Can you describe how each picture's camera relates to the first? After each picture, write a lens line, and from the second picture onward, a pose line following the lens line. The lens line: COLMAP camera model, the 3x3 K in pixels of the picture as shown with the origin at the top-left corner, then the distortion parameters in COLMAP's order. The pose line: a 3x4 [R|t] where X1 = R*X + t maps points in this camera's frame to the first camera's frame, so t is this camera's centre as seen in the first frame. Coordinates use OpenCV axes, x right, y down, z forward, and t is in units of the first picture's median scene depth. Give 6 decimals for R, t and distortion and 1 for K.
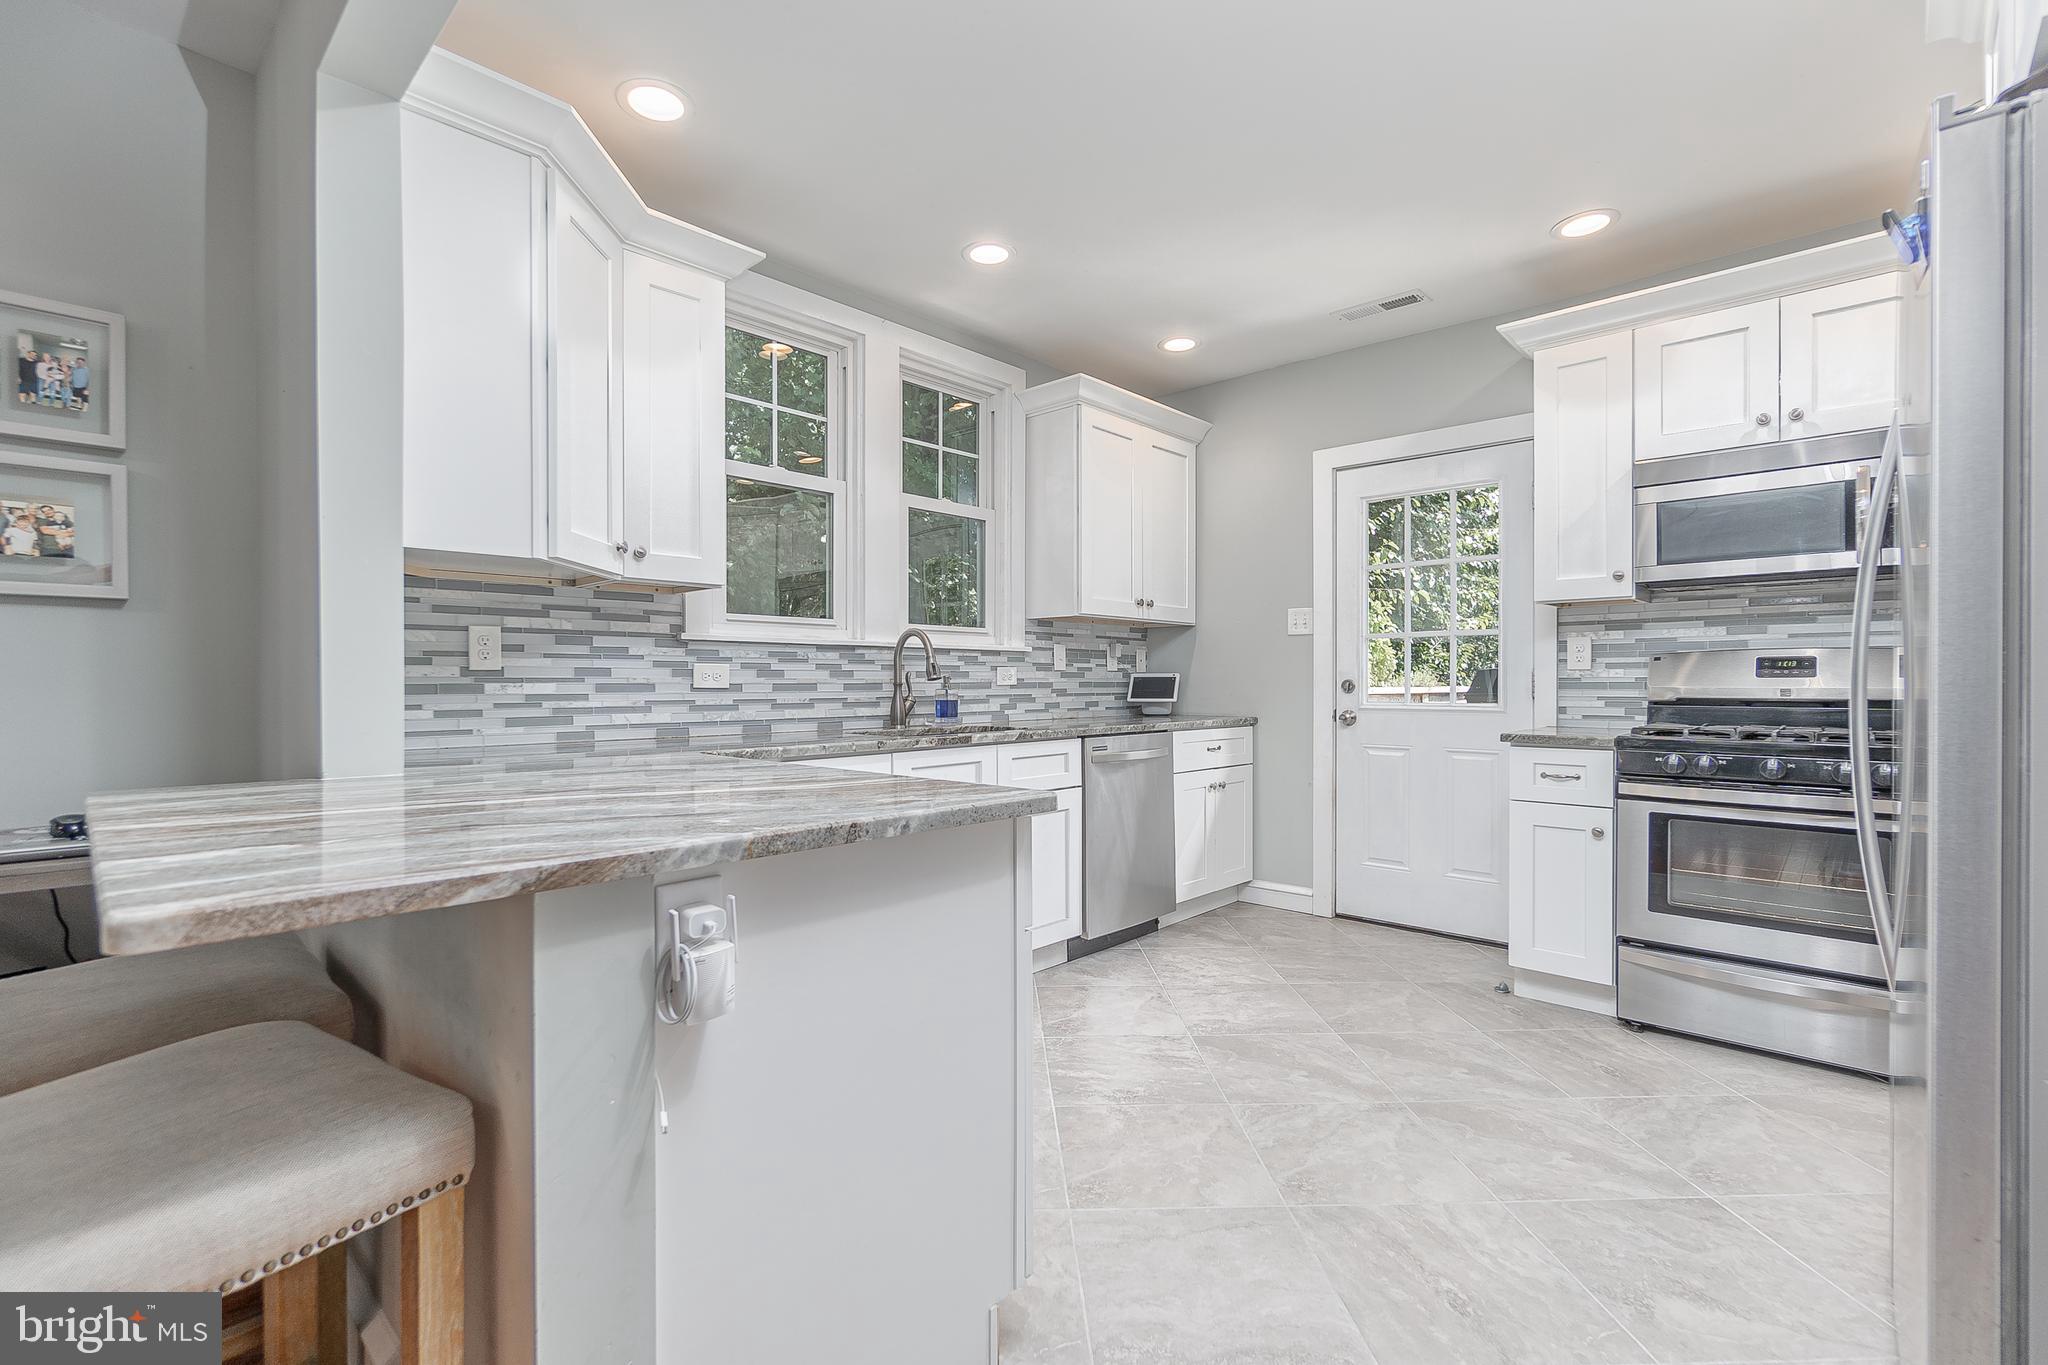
lens RADIAL K [[905.6, 0, 1004.7], [0, 905.6, 685.7], [0, 0, 1]] dist [0.000166, -0.000237]
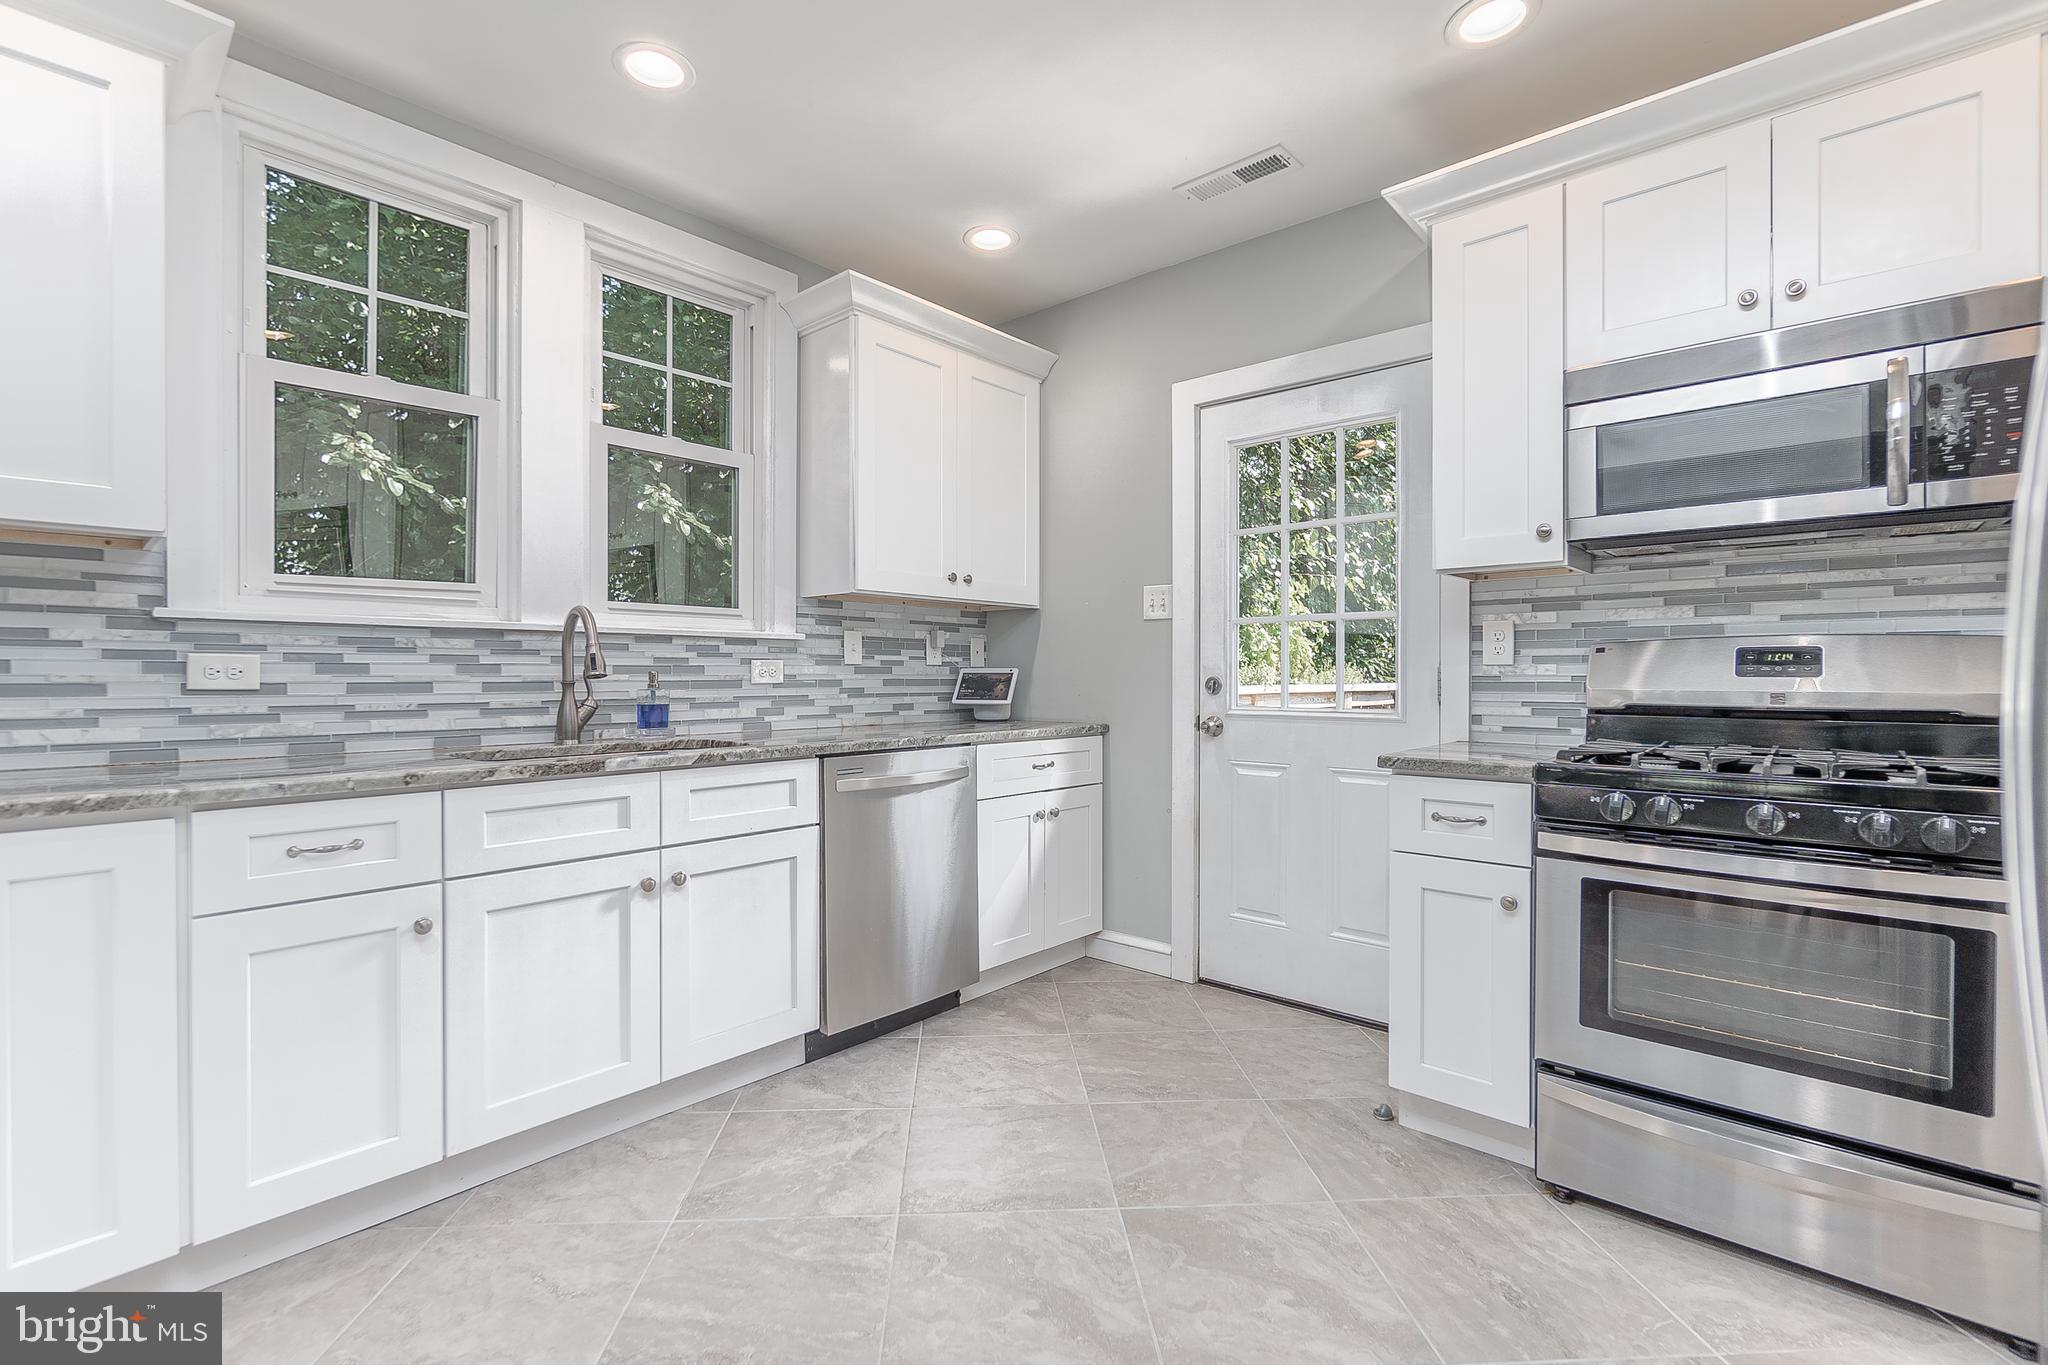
lens RADIAL K [[904.7, 0, 1000.4], [0, 904.7, 677.2], [0, 0, 1]] dist [-0.001479, 0.000049]
pose [[0.999828, 0.001549, 0.018483, 0.235185], [-0.001509, 0.999996, -0.002181, -0.005774], [-0.018486, 0.002153, 0.999827, 0.295739]]
